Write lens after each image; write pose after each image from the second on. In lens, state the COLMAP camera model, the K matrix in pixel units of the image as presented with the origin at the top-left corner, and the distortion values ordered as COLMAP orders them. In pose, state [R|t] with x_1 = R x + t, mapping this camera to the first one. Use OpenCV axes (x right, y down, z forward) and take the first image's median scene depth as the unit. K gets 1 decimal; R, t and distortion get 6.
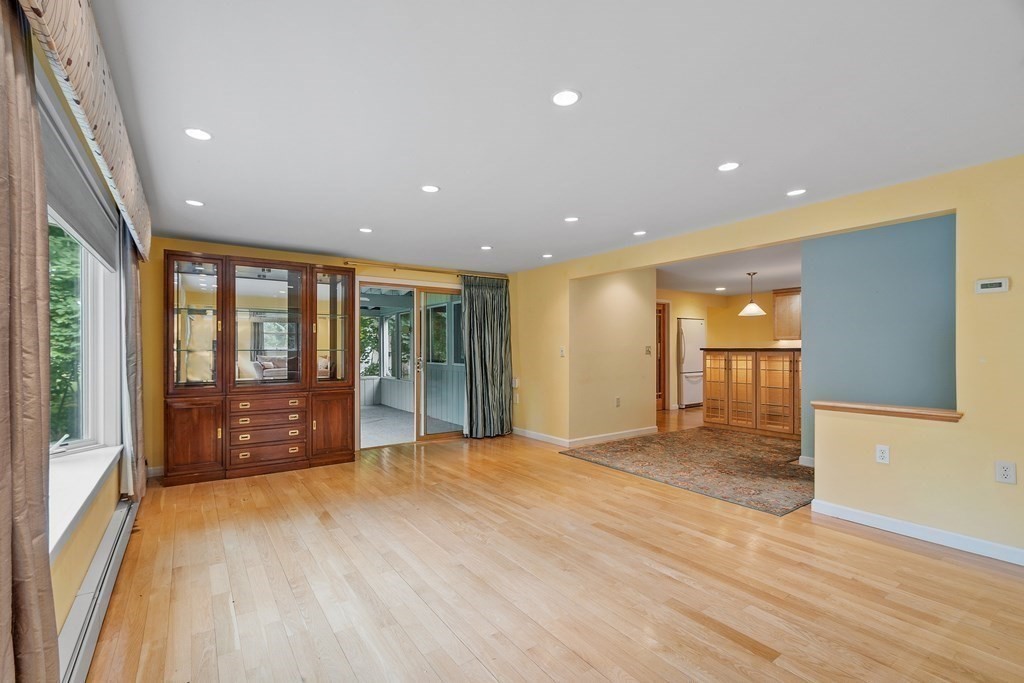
lens RADIAL K [[451.1, 0, 493.5], [0, 451.1, 355.2], [0, 0, 1]] dist [0.002805, 0.000200]
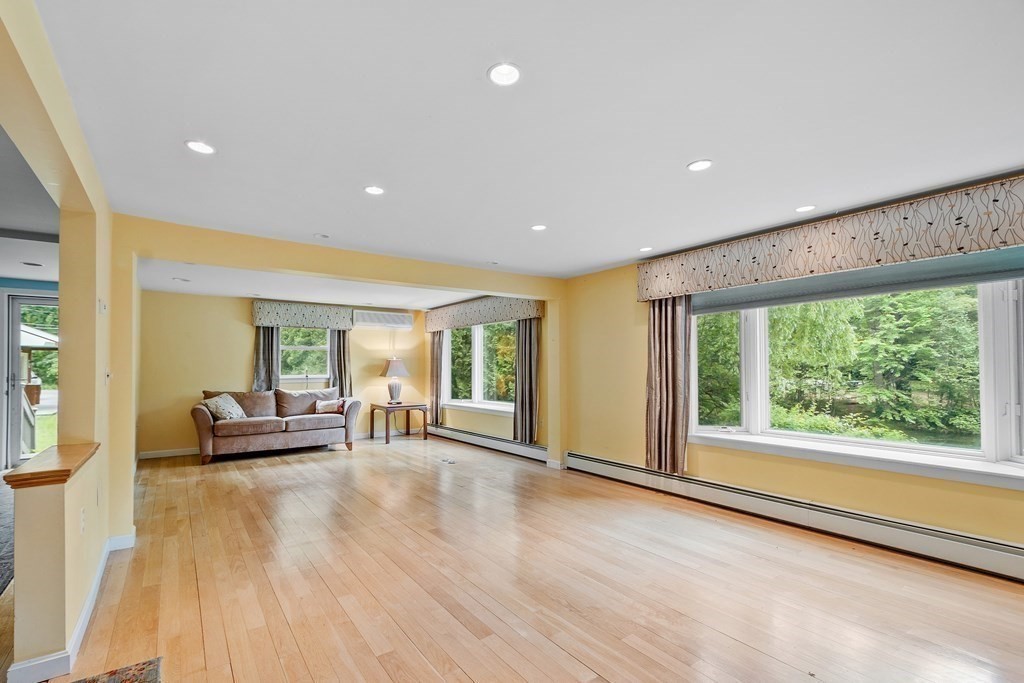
lens RADIAL K [[451.1, 0, 493.5], [0, 451.1, 355.2], [0, 0, 1]] dist [0.002805, 0.000200]
pose [[-0.999753, 0.001578, -0.022172, 0.170715], [0.001953, 0.999855, -0.016916, -0.016509], [0.022143, -0.016955, -0.999611, 1.237760]]
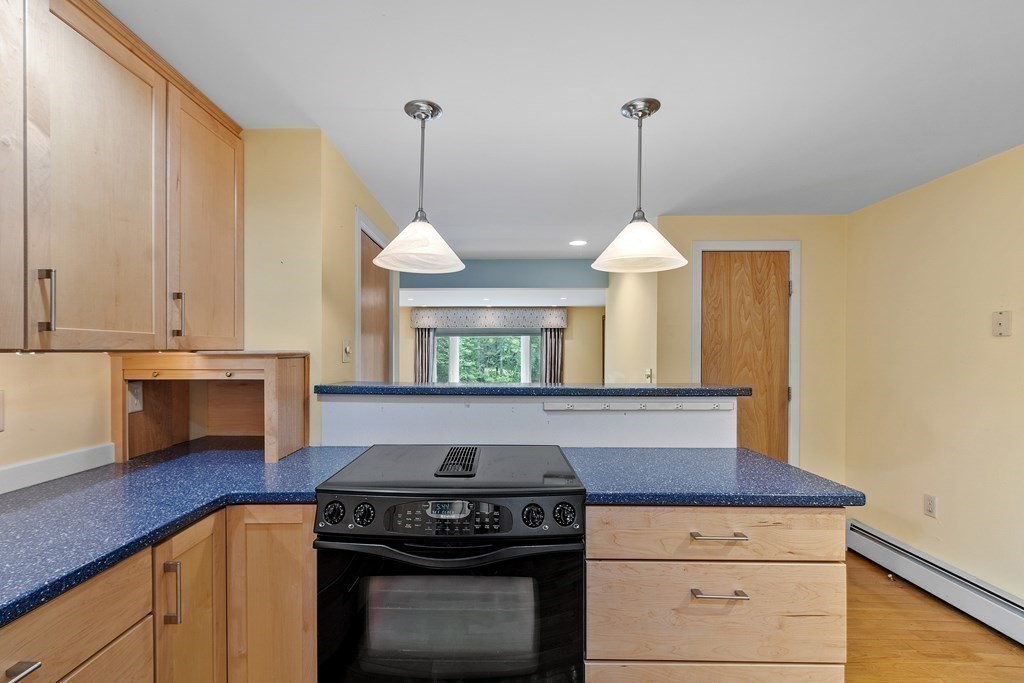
lens RADIAL K [[451.1, 0, 493.5], [0, 451.1, 355.2], [0, 0, 1]] dist [0.002805, 0.000200]
pose [[-0.573025, 0.002036, -0.819536, 1.327169], [-0.011852, 0.999872, 0.010771, -0.057940], [0.819452, 0.015885, -0.572927, 1.724831]]
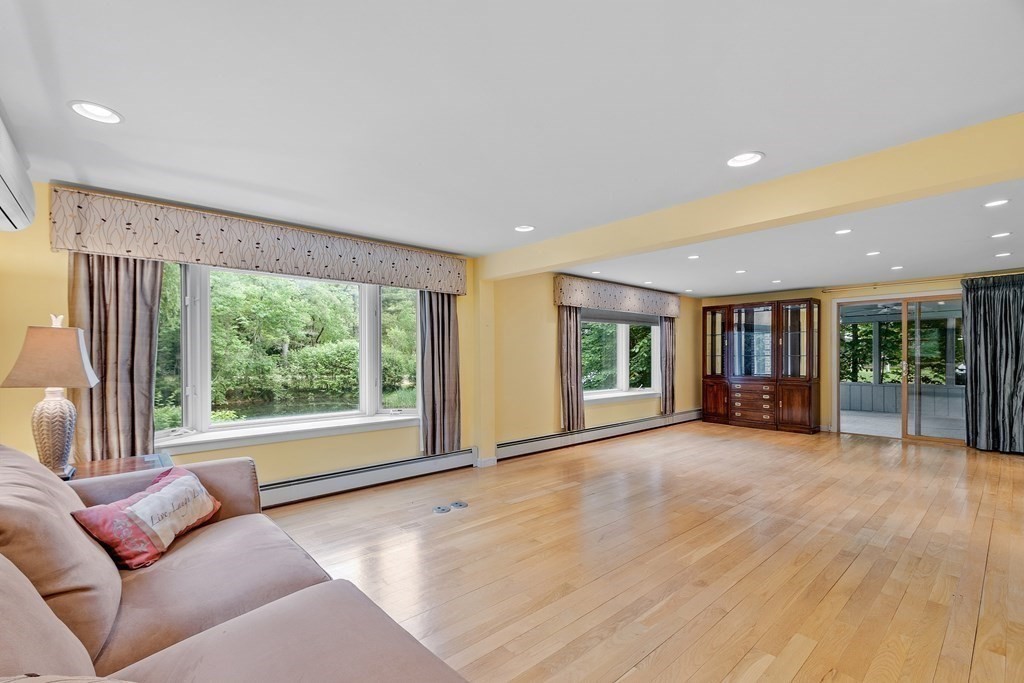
lens RADIAL K [[446.6, 0, 489.2], [0, 446.6, 355.7], [0, 0, 1]] dist [0.001334, 0.000063]
pose [[0.100989, -0.002237, -0.994885, 1.133958], [-0.007494, 0.999967, -0.003009, -0.000071], [0.994859, 0.007760, 0.100968, -0.176047]]
